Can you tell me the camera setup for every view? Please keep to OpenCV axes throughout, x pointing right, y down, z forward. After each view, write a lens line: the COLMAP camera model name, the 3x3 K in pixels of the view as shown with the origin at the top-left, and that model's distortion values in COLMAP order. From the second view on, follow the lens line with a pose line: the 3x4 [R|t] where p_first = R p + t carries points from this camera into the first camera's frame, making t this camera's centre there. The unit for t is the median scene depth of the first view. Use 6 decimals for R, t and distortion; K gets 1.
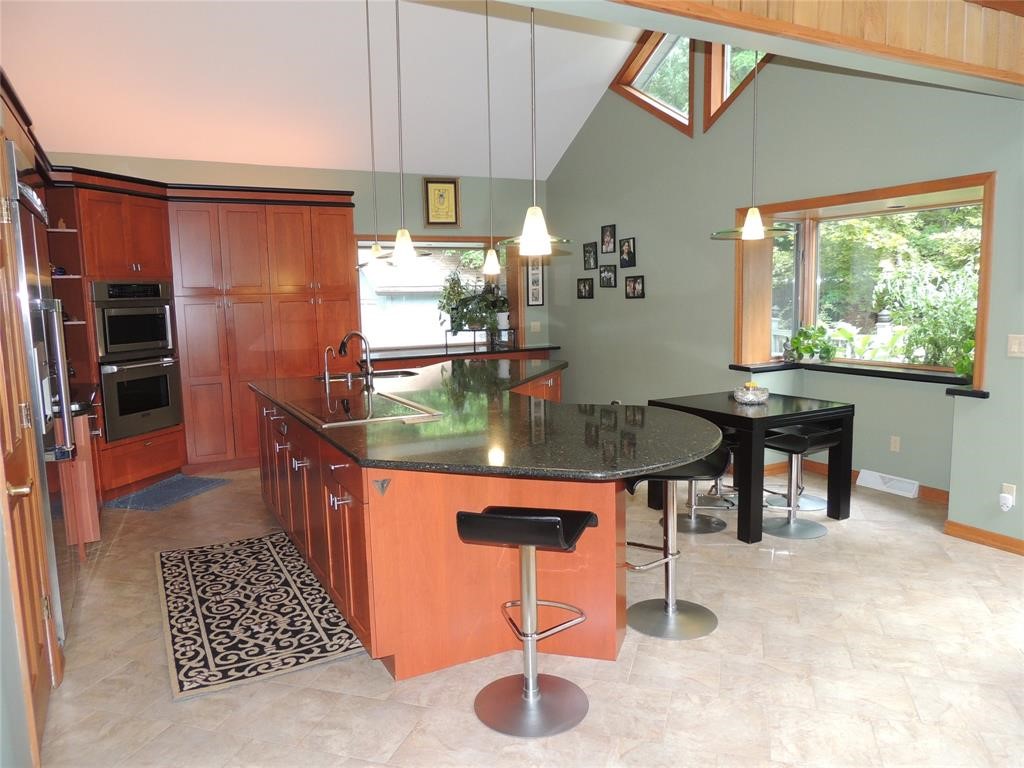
lens RADIAL K [[729.0, 0, 513.8], [0, 729.0, 385.8], [0, 0, 1]] dist [-0.011631, 0.012503]
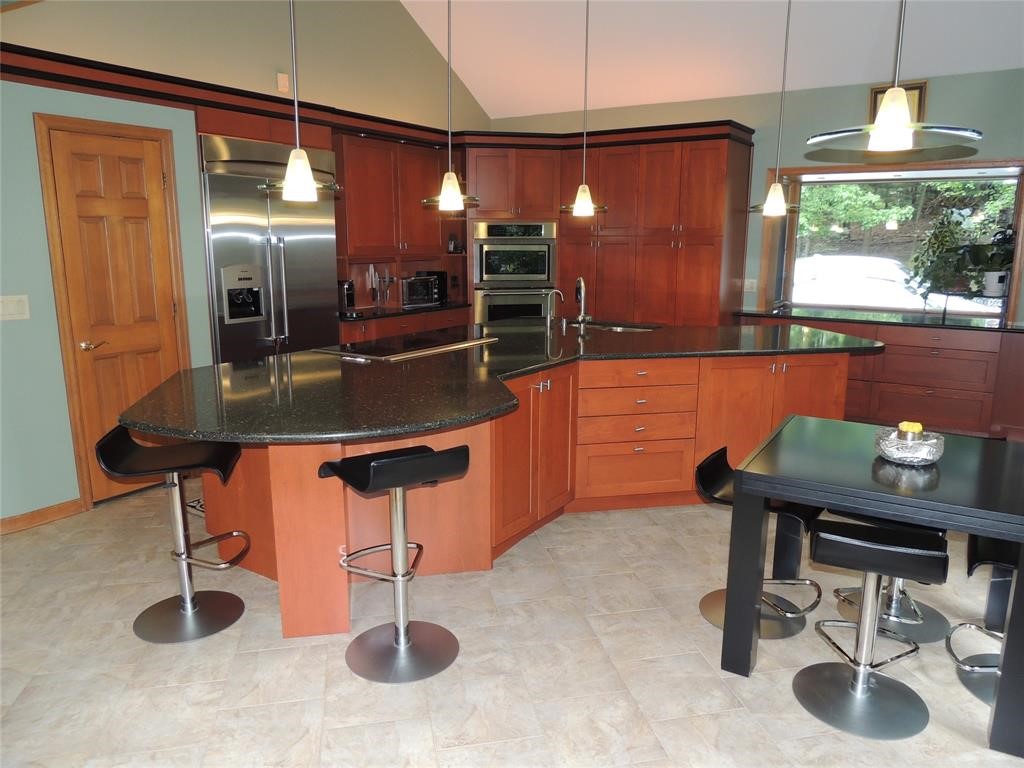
lens RADIAL K [[729.0, 0, 514.4], [0, 729.0, 382.0], [0, 0, 1]] dist [-0.011631, 0.012503]
pose [[0.495880, 0.192226, -0.846848, 0.470370], [-0.126068, 0.980797, 0.148810, -0.057170], [0.859191, 0.032969, 0.510591, 0.354594]]
